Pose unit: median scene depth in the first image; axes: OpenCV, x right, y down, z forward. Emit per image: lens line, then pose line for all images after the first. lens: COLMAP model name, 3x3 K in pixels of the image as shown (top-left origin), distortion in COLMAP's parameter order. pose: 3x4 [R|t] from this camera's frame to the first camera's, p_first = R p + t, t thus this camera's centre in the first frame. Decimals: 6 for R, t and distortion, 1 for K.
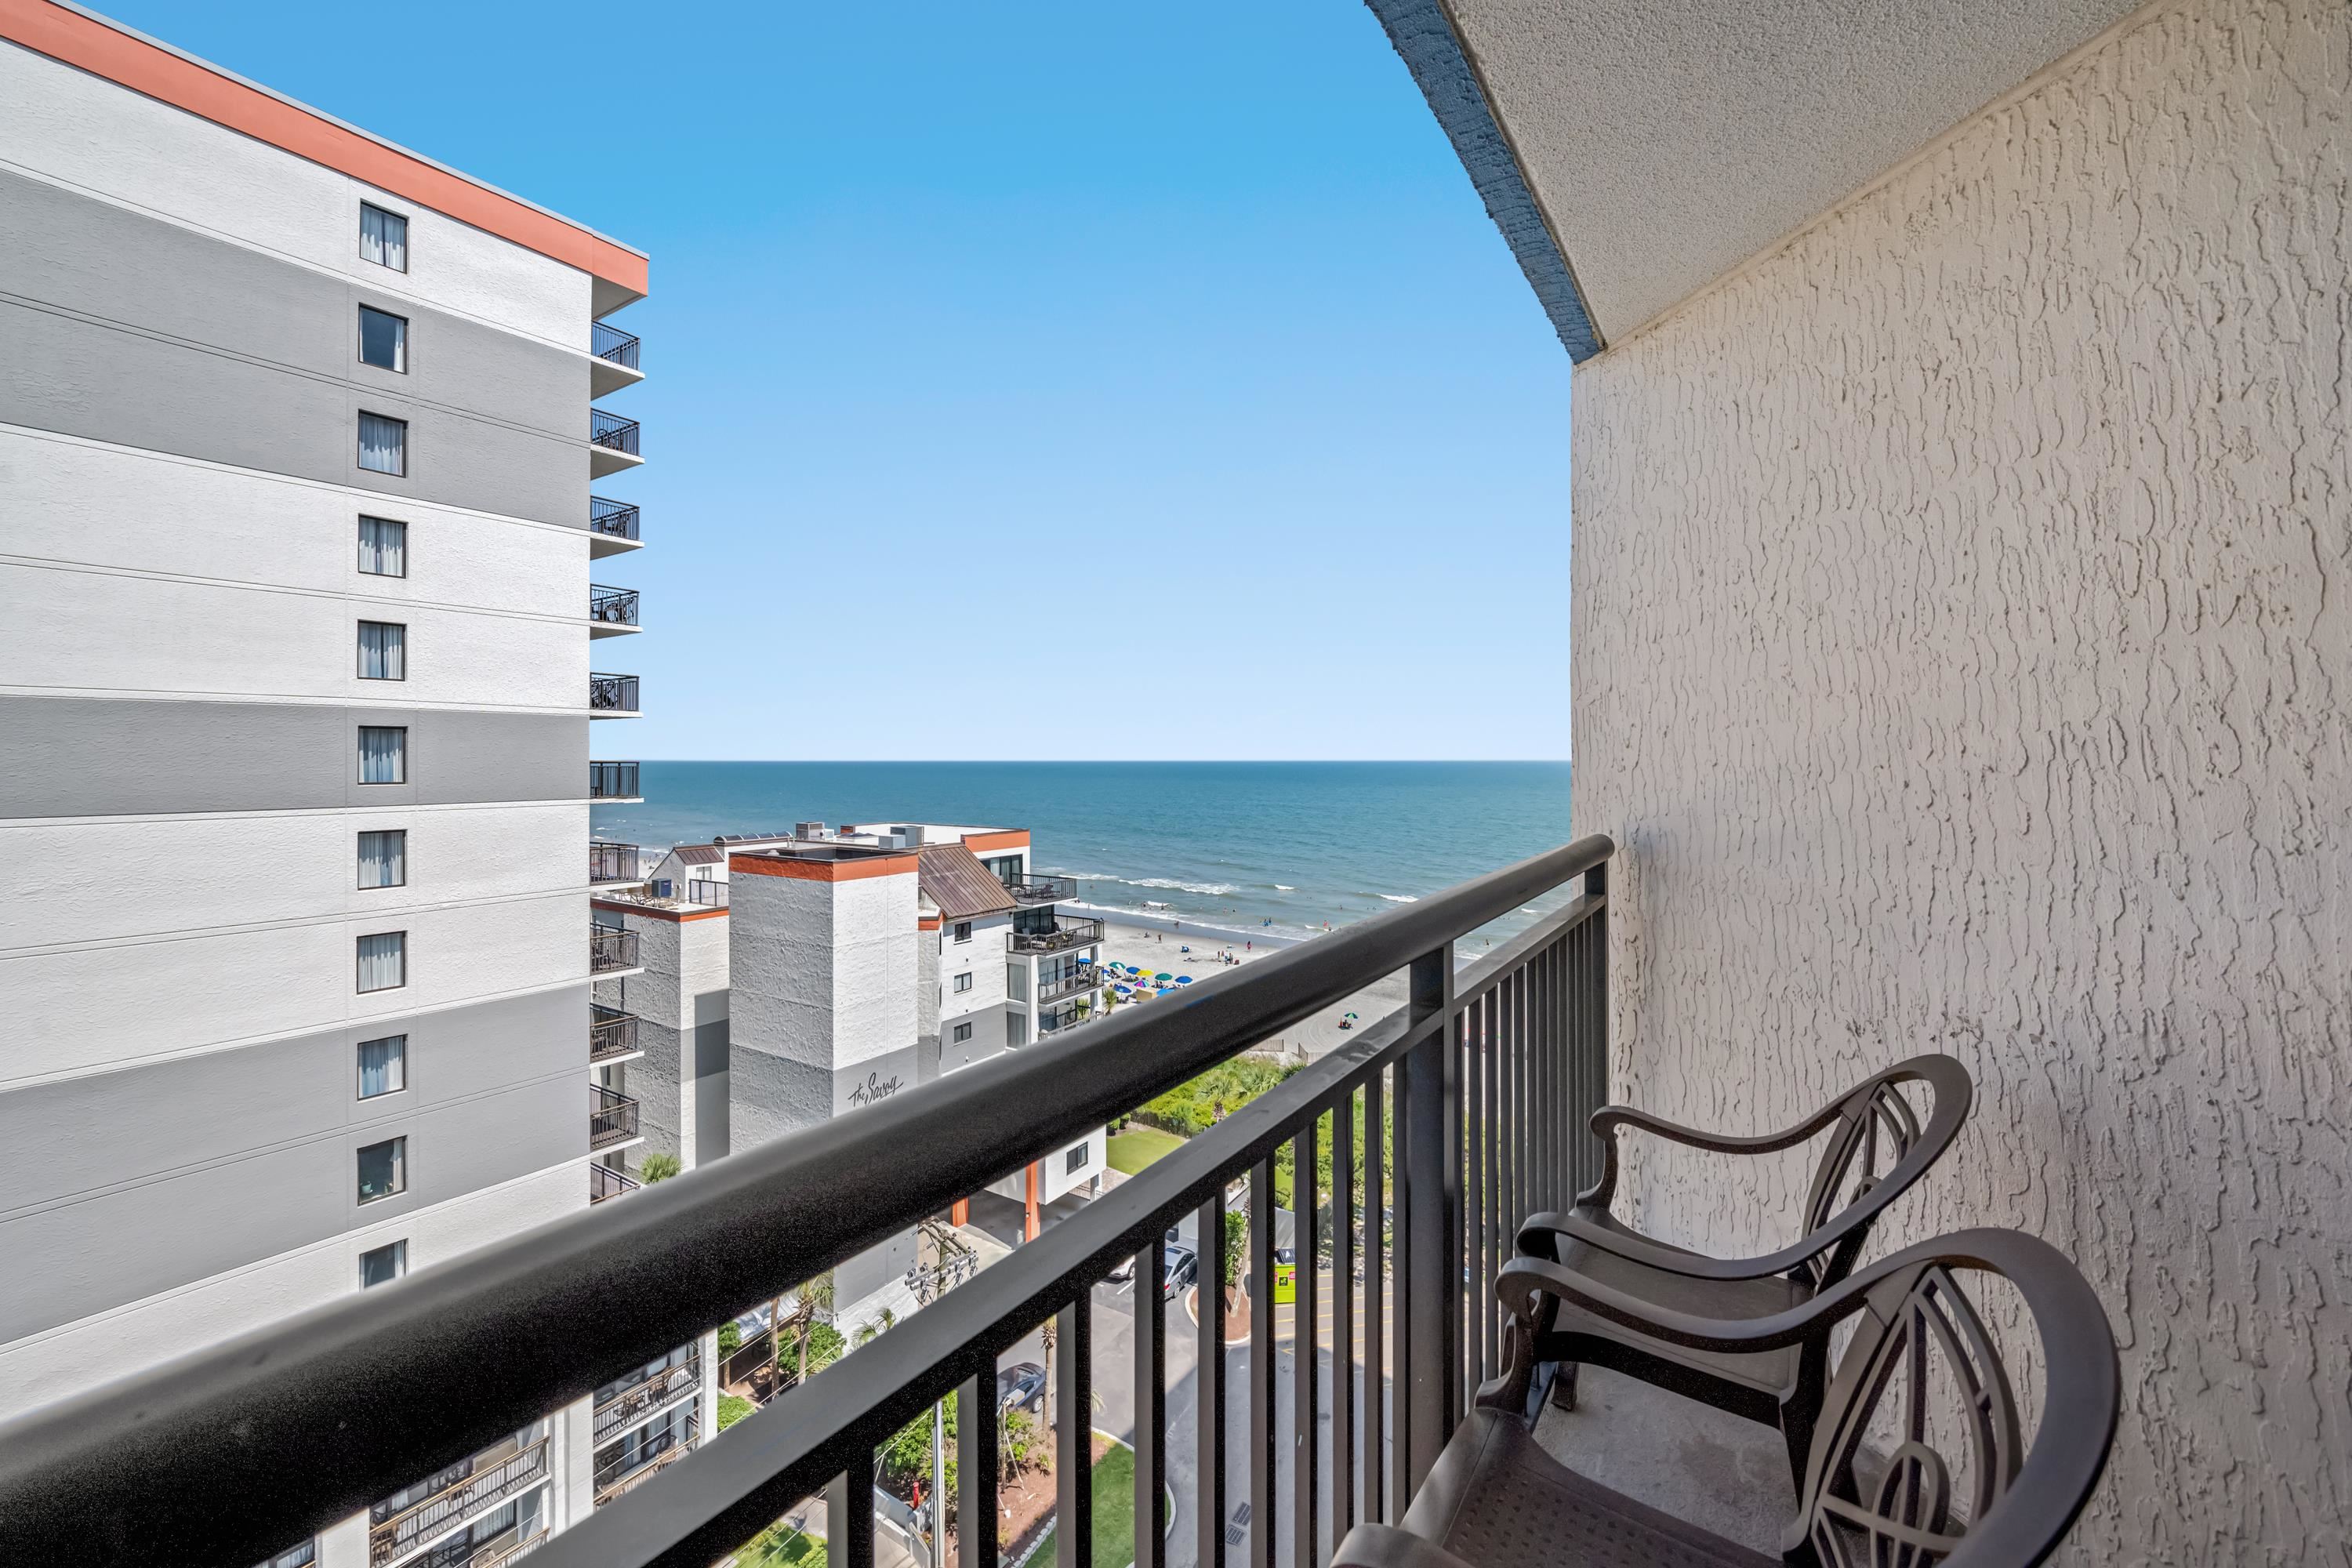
lens RADIAL K [[935.7, 0, 1185.5], [0, 935.7, 767.5], [0, 0, 1]] dist [-0.001232, 0.000010]
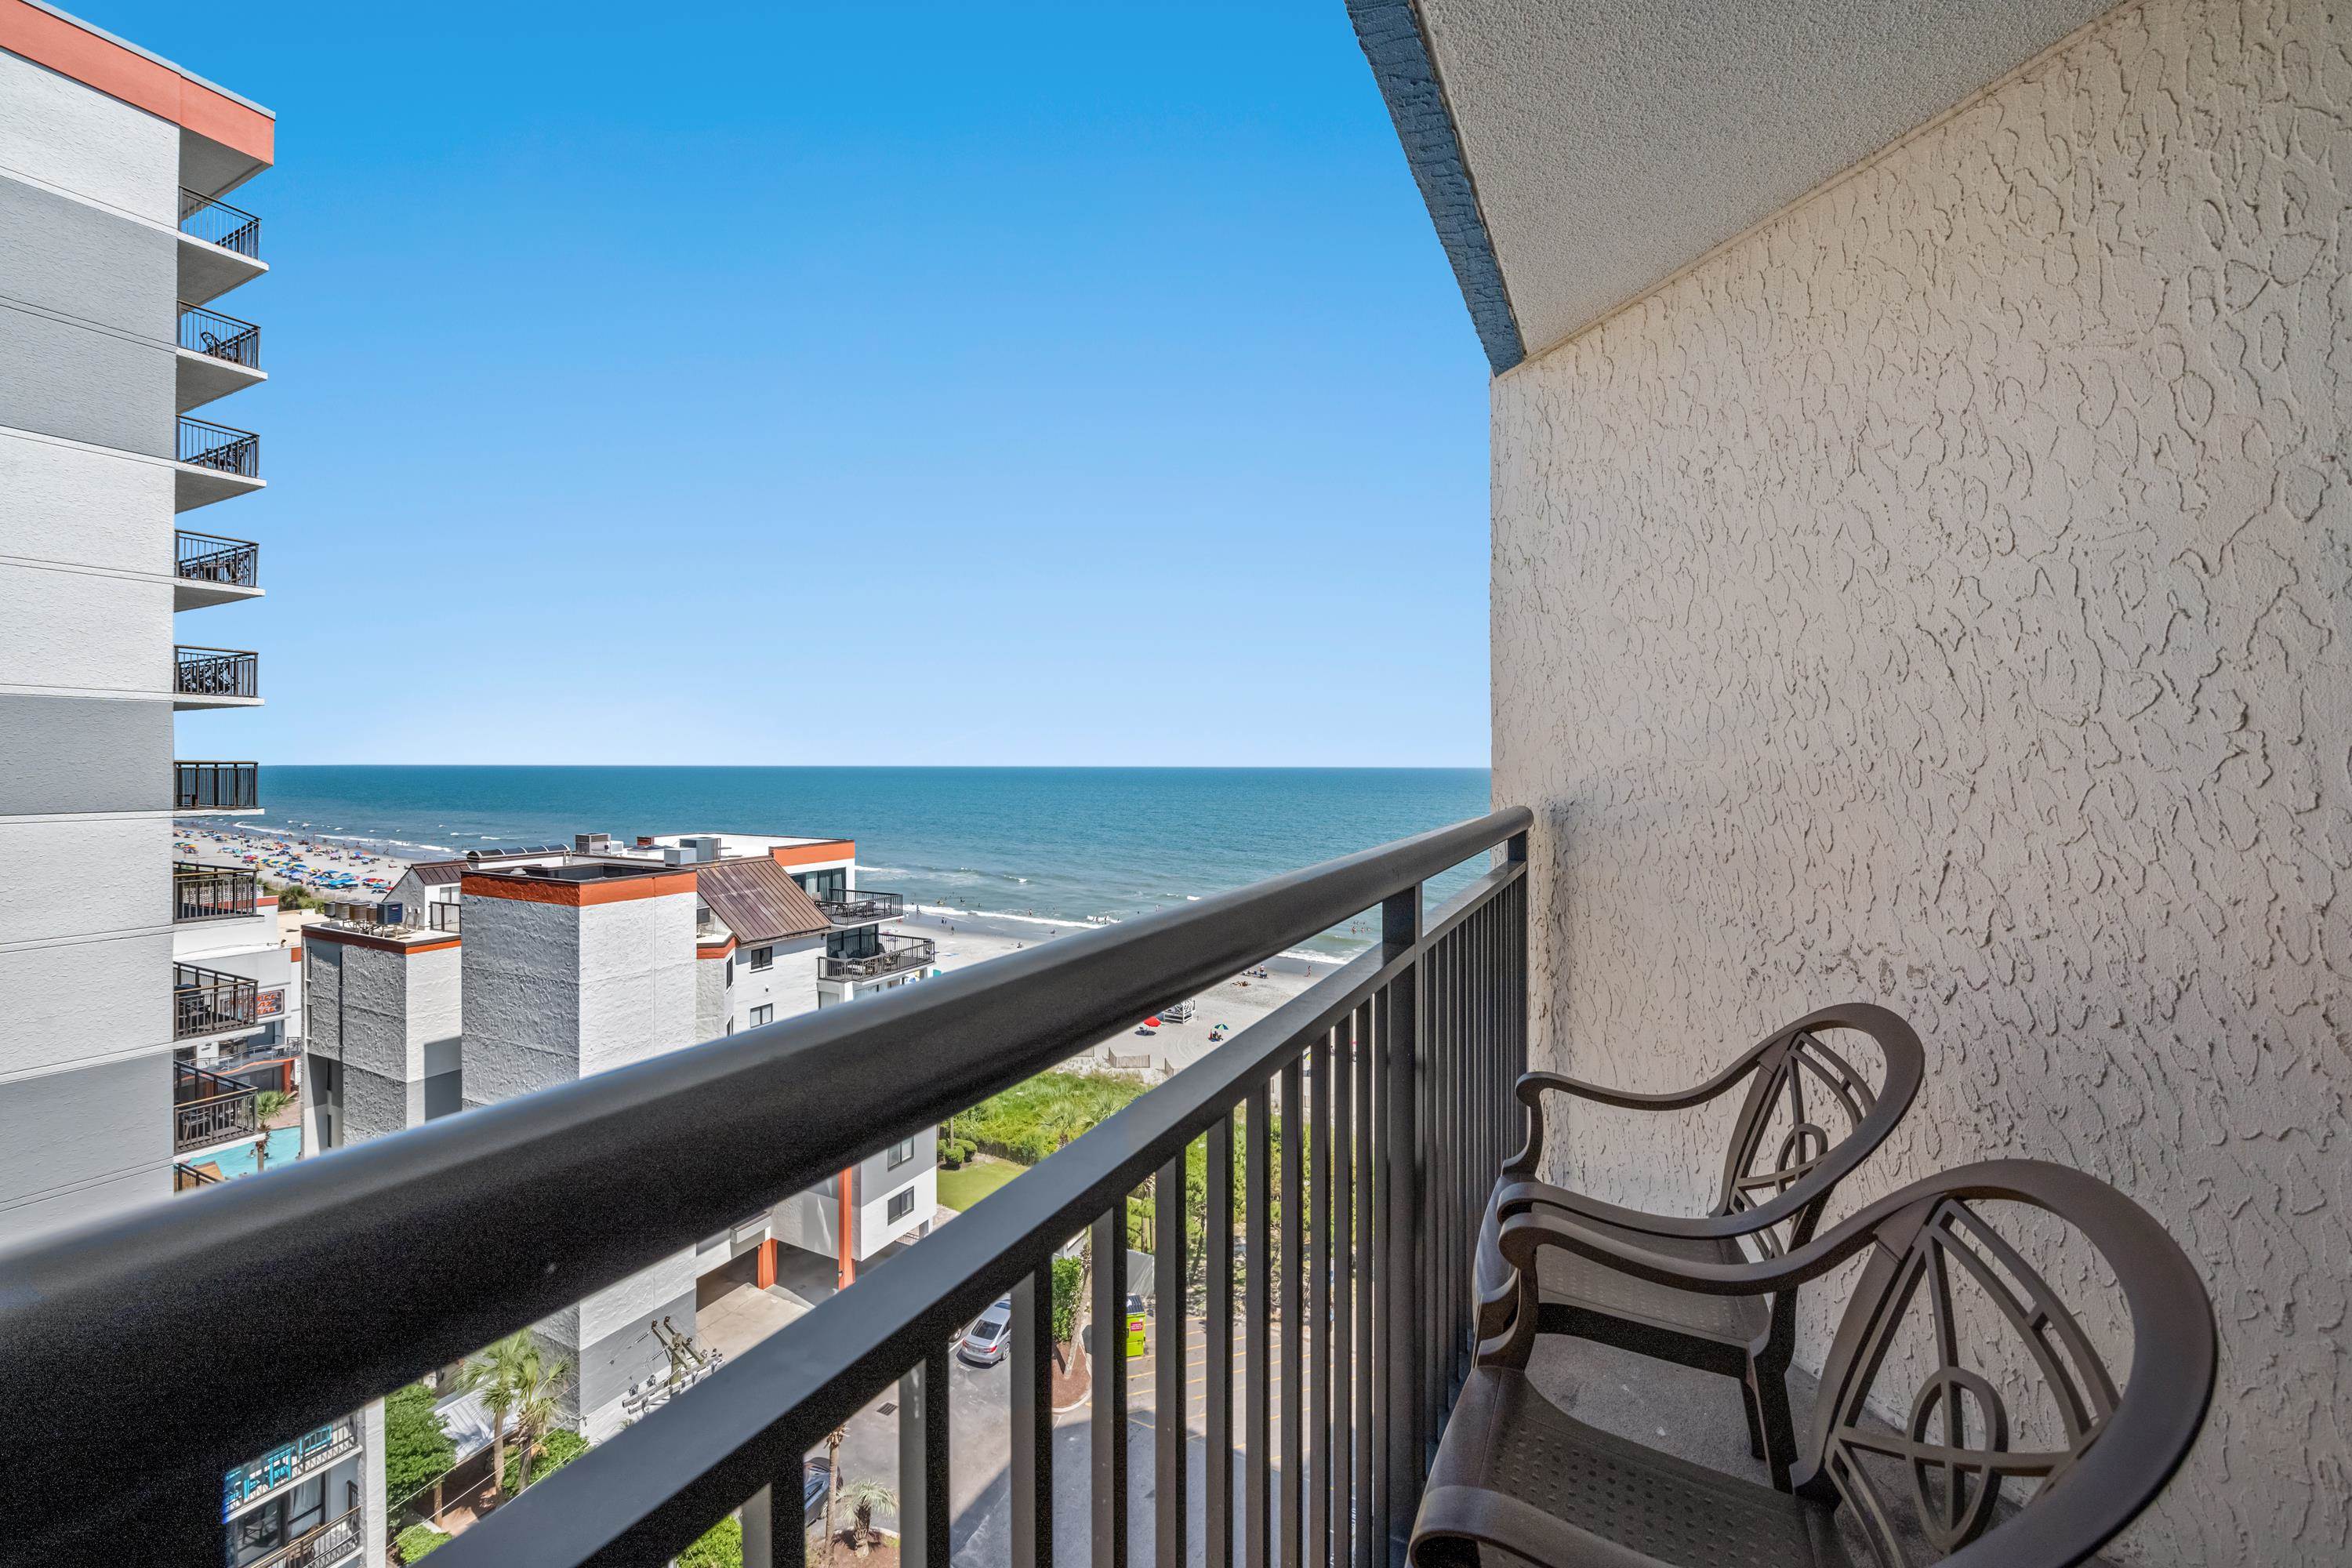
lens RADIAL K [[935.7, 0, 1167.5], [0, 935.7, 775.8], [0, 0, 1]] dist [-0.001232, 0.000010]
pose [[0.995004, 0.001040, 0.099832, 0.055439], [-0.001414, 0.999992, 0.003676, 0.000416], [-0.099828, -0.003799, 0.994997, 0.090026]]
